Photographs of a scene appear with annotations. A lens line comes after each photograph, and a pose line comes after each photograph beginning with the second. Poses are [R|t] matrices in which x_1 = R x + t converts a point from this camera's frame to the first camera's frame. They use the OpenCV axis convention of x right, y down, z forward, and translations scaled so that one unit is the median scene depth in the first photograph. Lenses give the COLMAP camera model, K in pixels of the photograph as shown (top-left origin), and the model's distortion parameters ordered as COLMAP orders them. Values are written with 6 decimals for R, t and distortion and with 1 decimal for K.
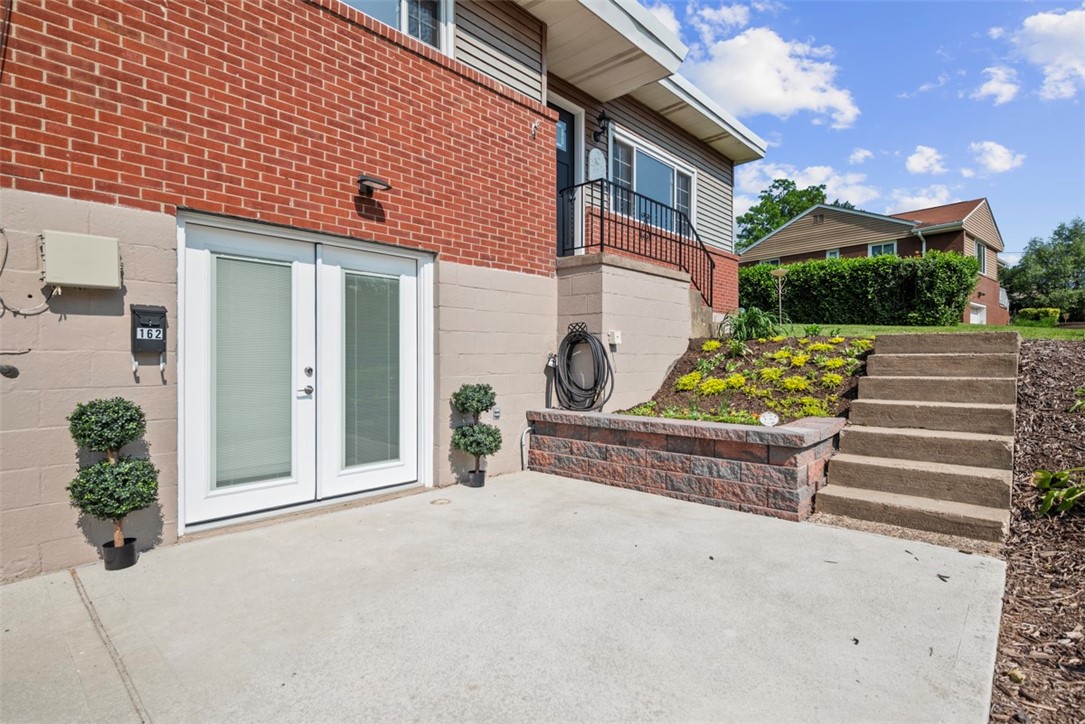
lens RADIAL K [[540.9, 0, 543.2], [0, 540.9, 363.1], [0, 0, 1]] dist [-0.001195, -0.000062]
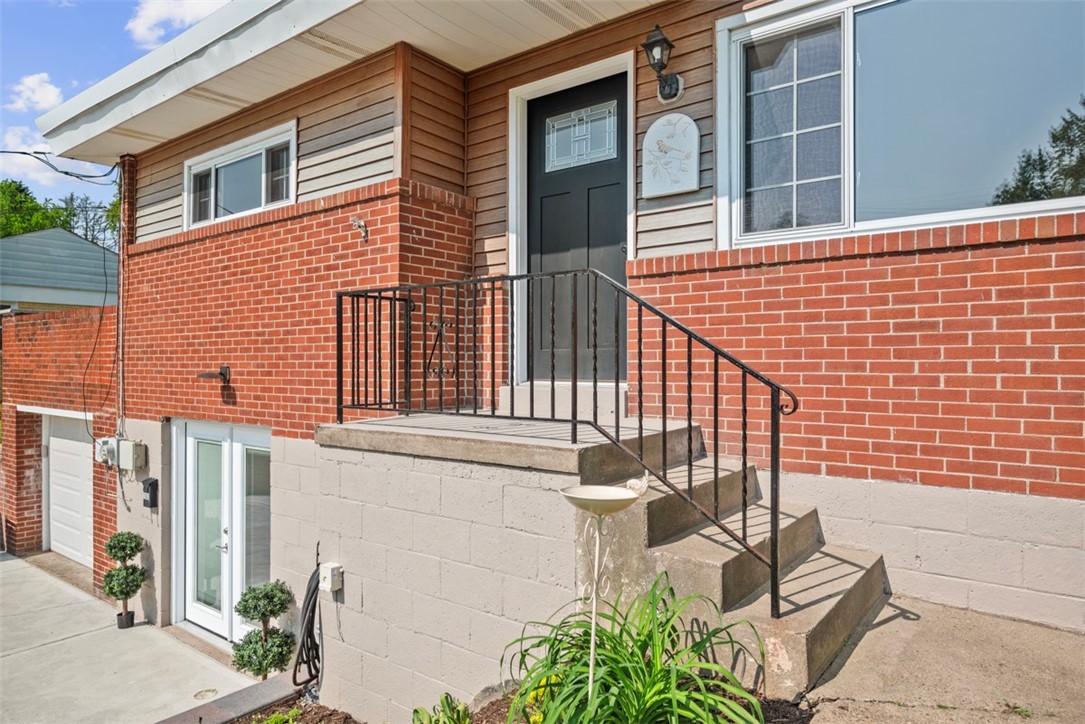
lens RADIAL K [[662.8, 0, 543.5], [0, 662.8, 362.0], [0, 0, 1]] dist [-0.002612, 0.000508]
pose [[0.095552, -0.004925, -0.995412, 0.930485], [-0.005613, 0.999969, -0.005486, -0.298382], [0.995409, 0.006111, 0.095522, 1.295162]]
